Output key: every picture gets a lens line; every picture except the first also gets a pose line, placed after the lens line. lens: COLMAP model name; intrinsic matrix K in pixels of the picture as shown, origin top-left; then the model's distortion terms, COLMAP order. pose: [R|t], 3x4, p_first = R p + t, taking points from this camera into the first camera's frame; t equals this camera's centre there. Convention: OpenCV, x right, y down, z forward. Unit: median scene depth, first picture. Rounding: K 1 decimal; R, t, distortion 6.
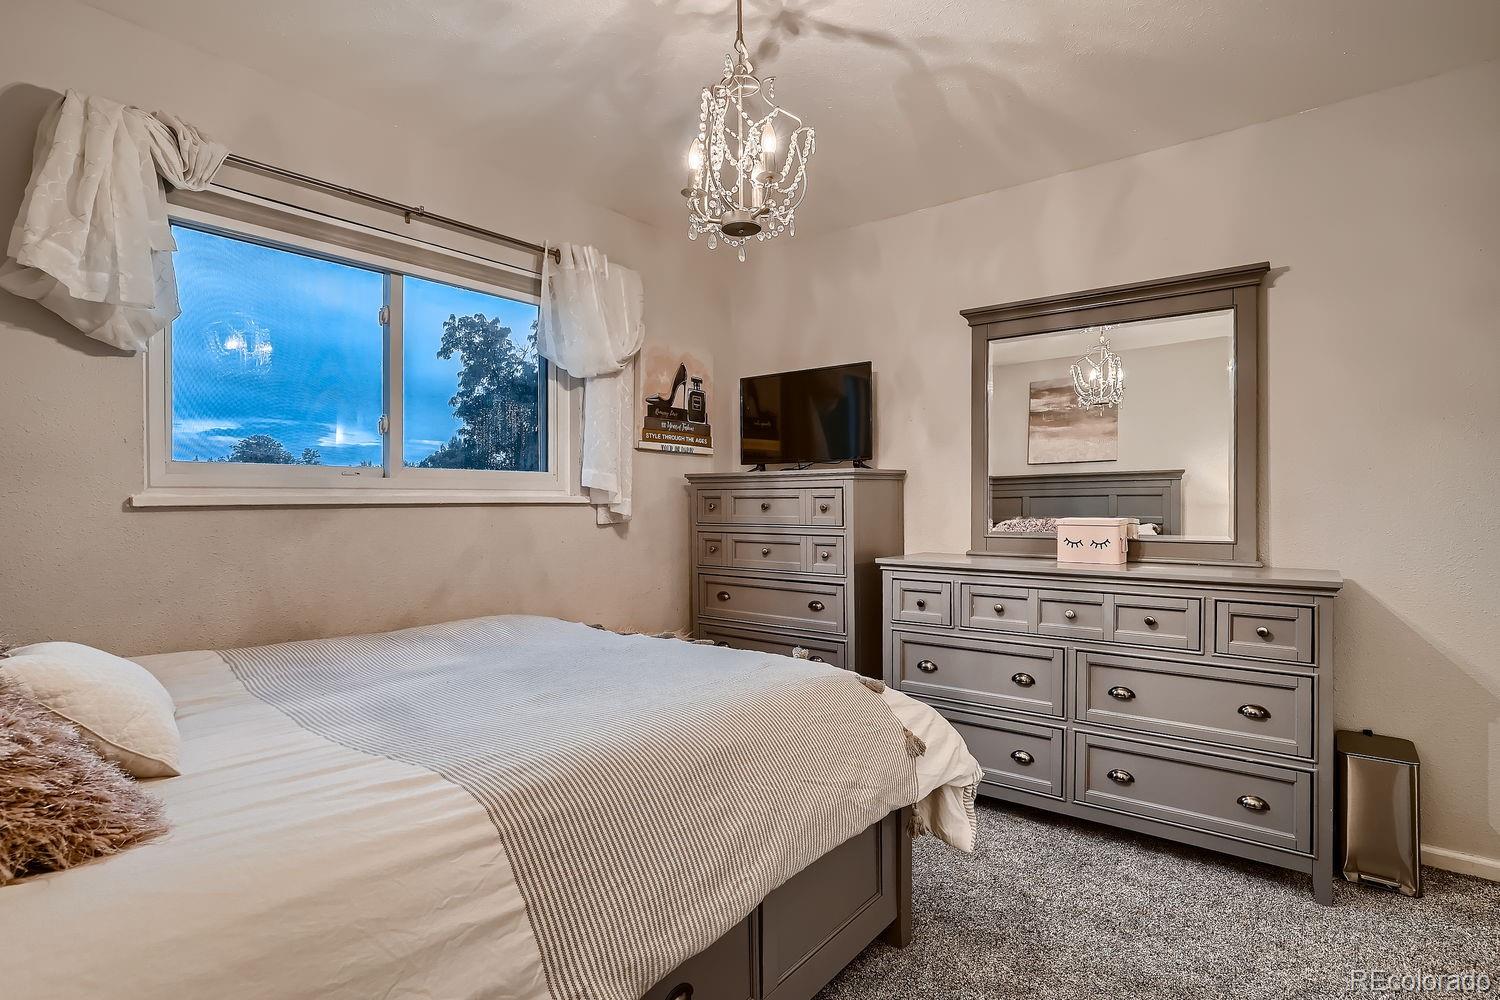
lens RADIAL K [[750.5, 0, 750.0], [0, 750.5, 500.0], [0, 0, 1]] dist [0.000113, 0.028137]
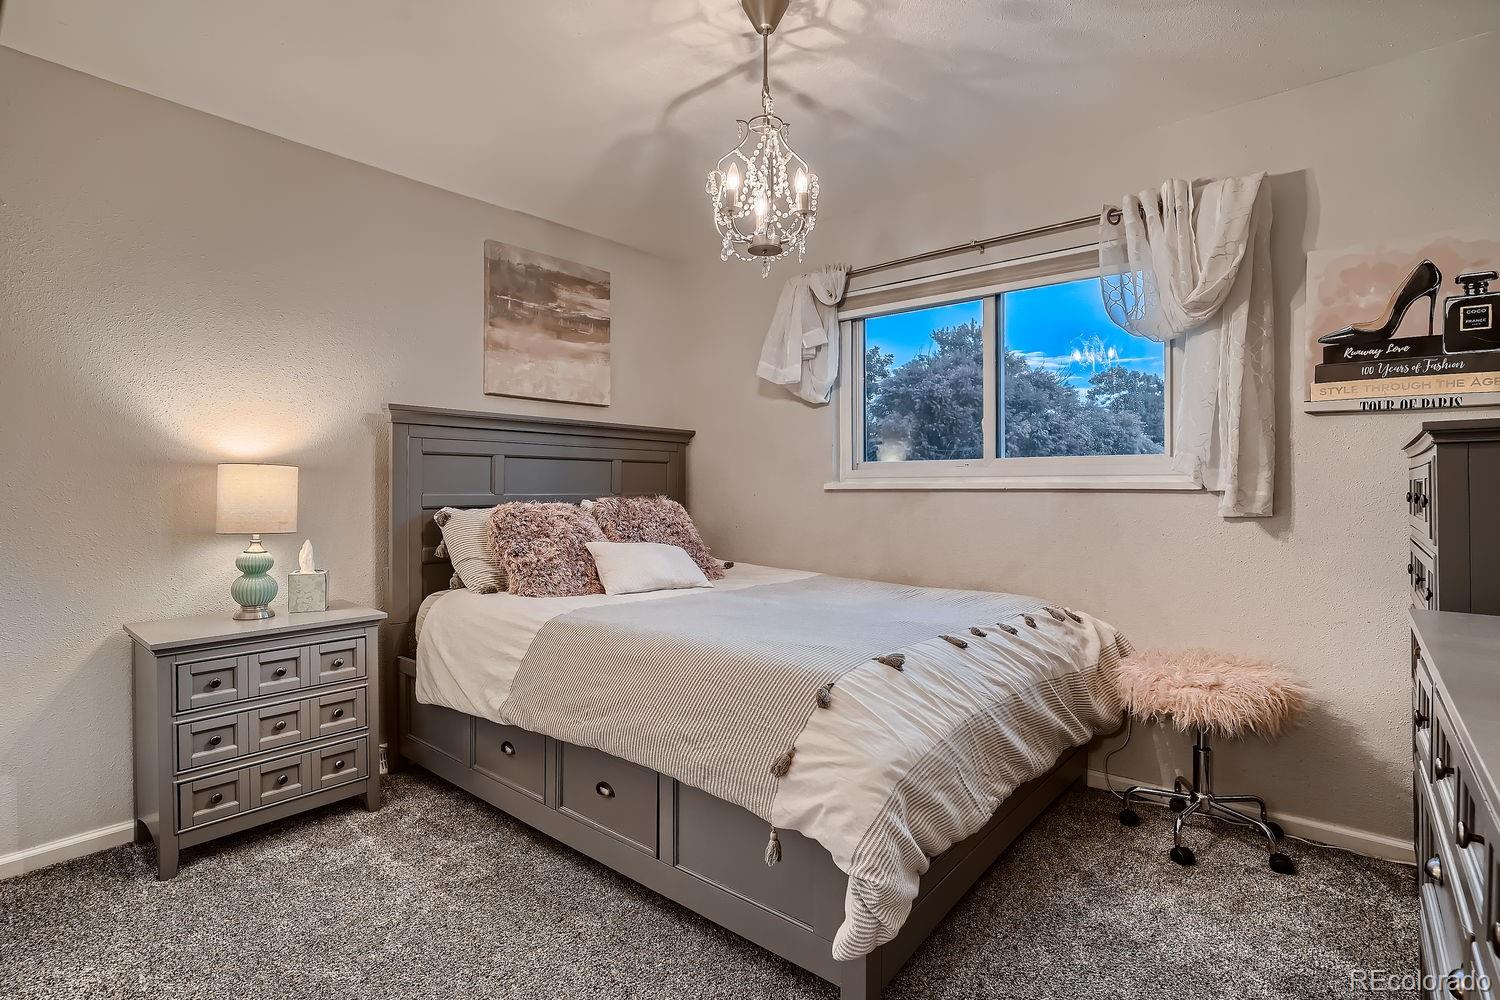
lens RADIAL K [[737.4, 0, 744.2], [0, 737.4, 490.7], [0, 0, 1]] dist [-0.042520, 0.026519]
pose [[-0.023427, 0.002664, -0.999722, 0.616561], [-0.003989, 0.999988, 0.002758, 0.005444], [0.999718, 0.004053, -0.023416, 0.559152]]
